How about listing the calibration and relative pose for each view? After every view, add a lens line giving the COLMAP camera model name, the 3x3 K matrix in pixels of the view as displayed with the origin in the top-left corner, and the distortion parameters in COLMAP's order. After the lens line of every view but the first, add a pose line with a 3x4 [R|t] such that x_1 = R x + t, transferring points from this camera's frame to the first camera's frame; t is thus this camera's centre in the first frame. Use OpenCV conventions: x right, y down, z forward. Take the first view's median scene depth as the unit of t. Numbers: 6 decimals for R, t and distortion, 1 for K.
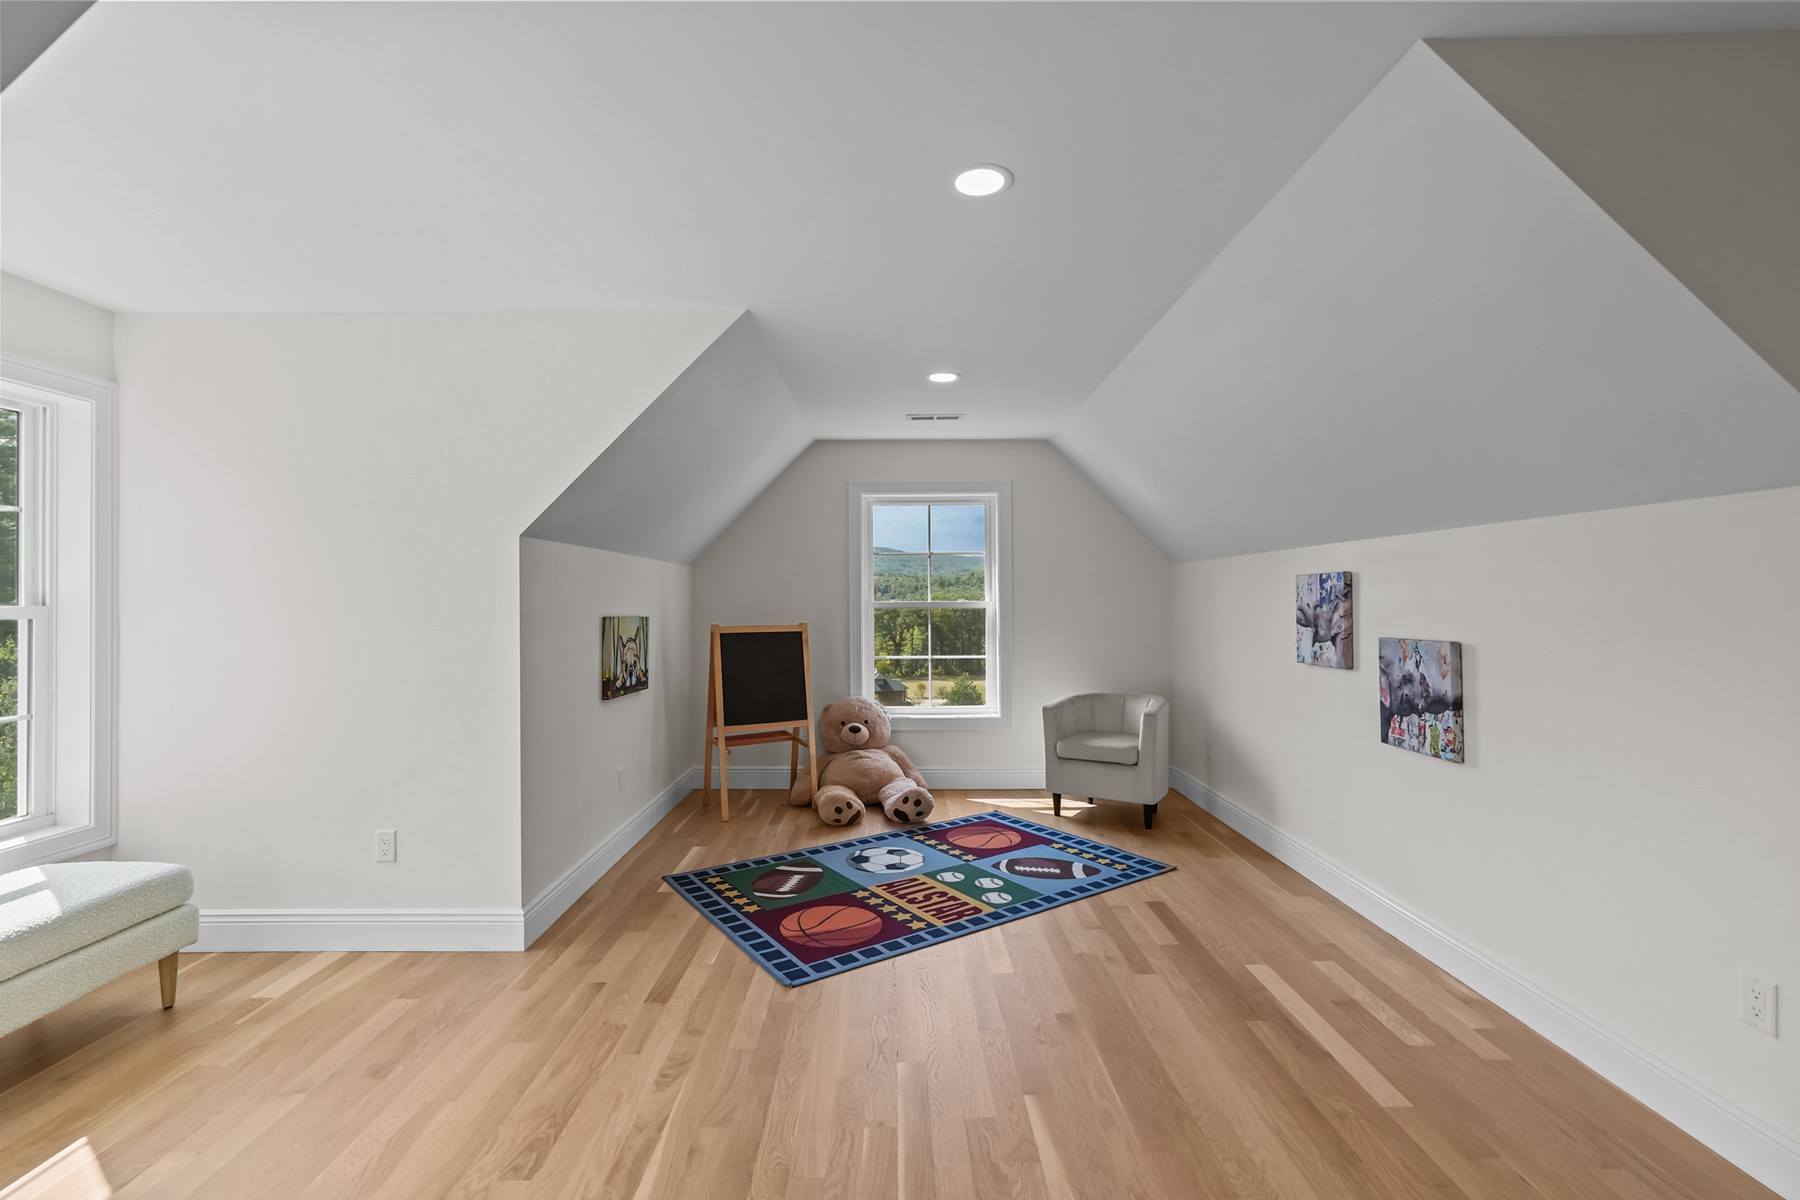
lens RADIAL K [[797.5, 0, 893.9], [0, 797.5, 588.1], [0, 0, 1]] dist [-0.015104, 0.012817]
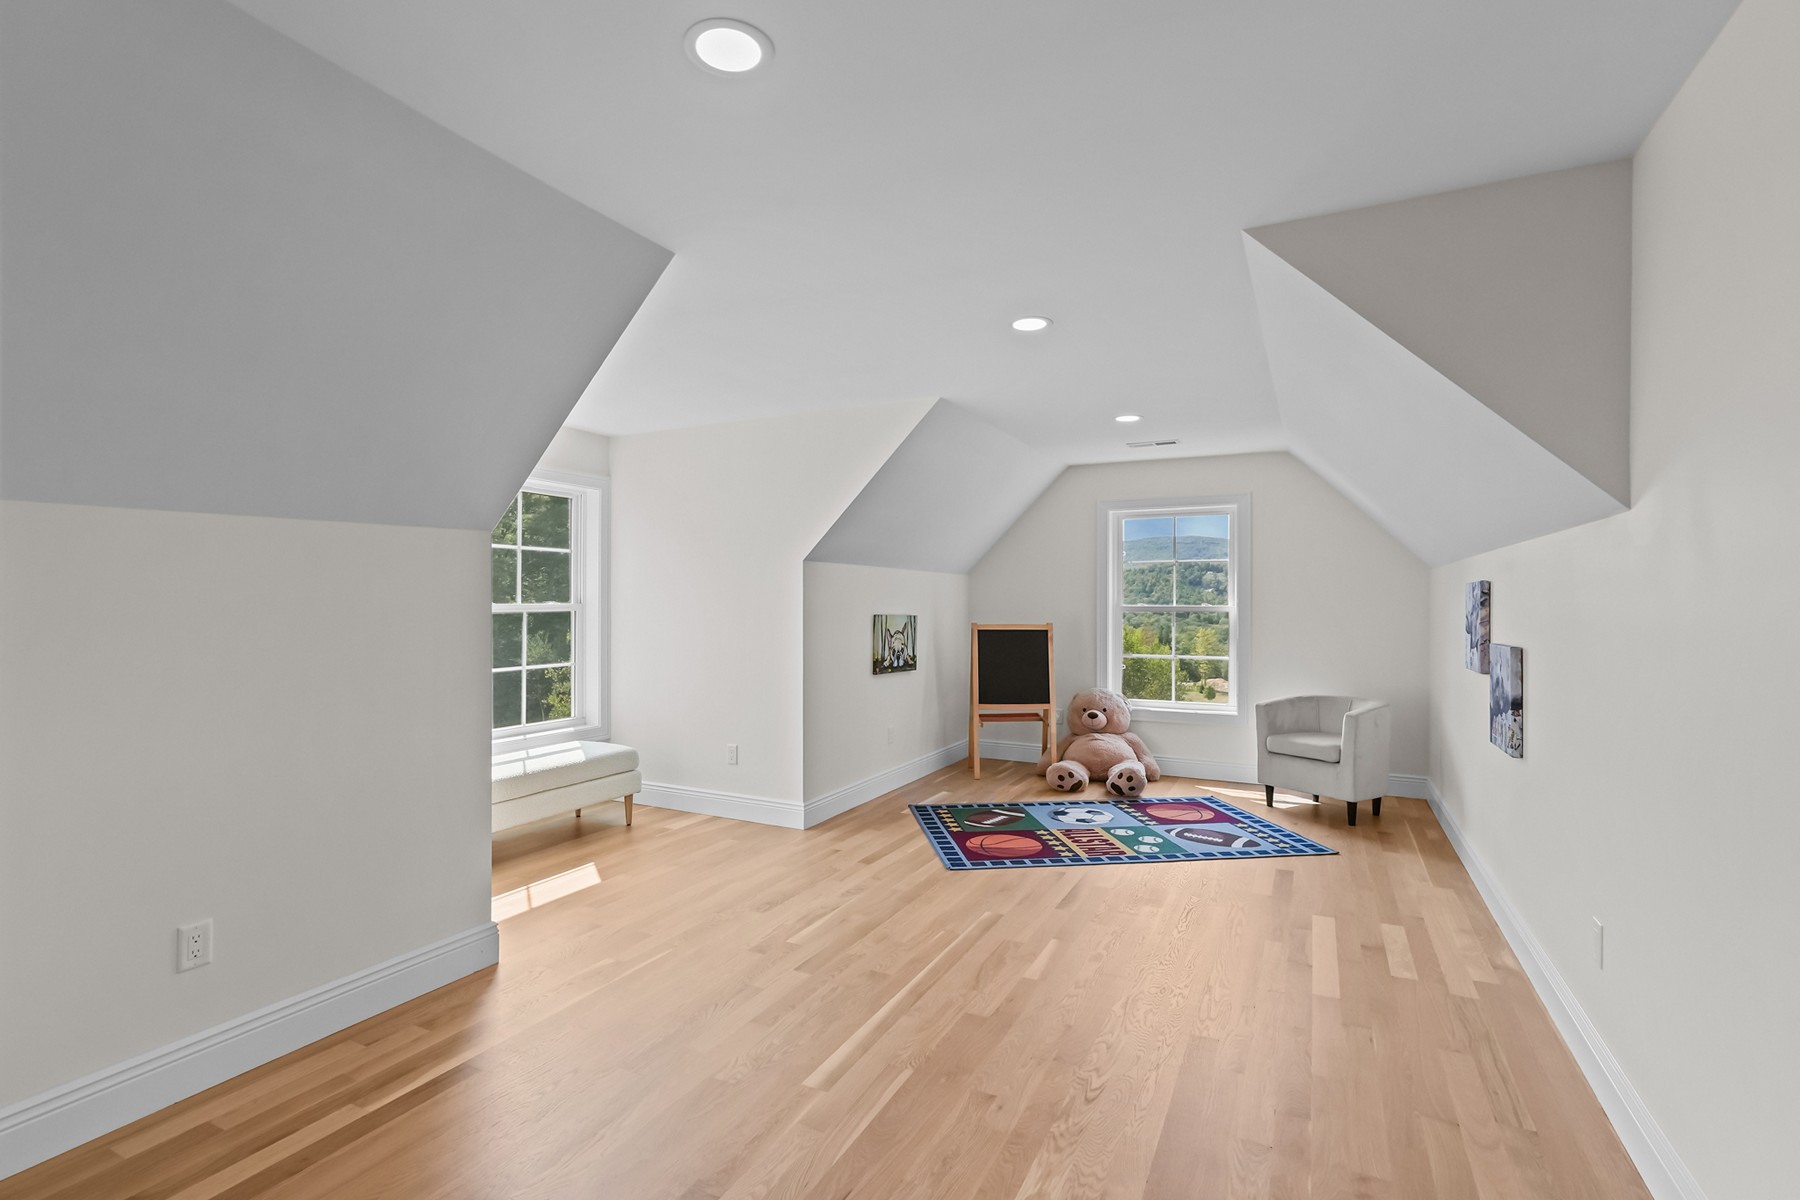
lens RADIAL K [[811.7, 0, 895.6], [0, 811.7, 593.6], [0, 0, 1]] dist [-0.016265, 0.012930]
pose [[0.896686, 0.002480, -0.442660, 0.324412], [-0.000638, 0.999991, 0.004311, -0.007410], [0.442667, -0.003583, 0.896679, -0.276826]]
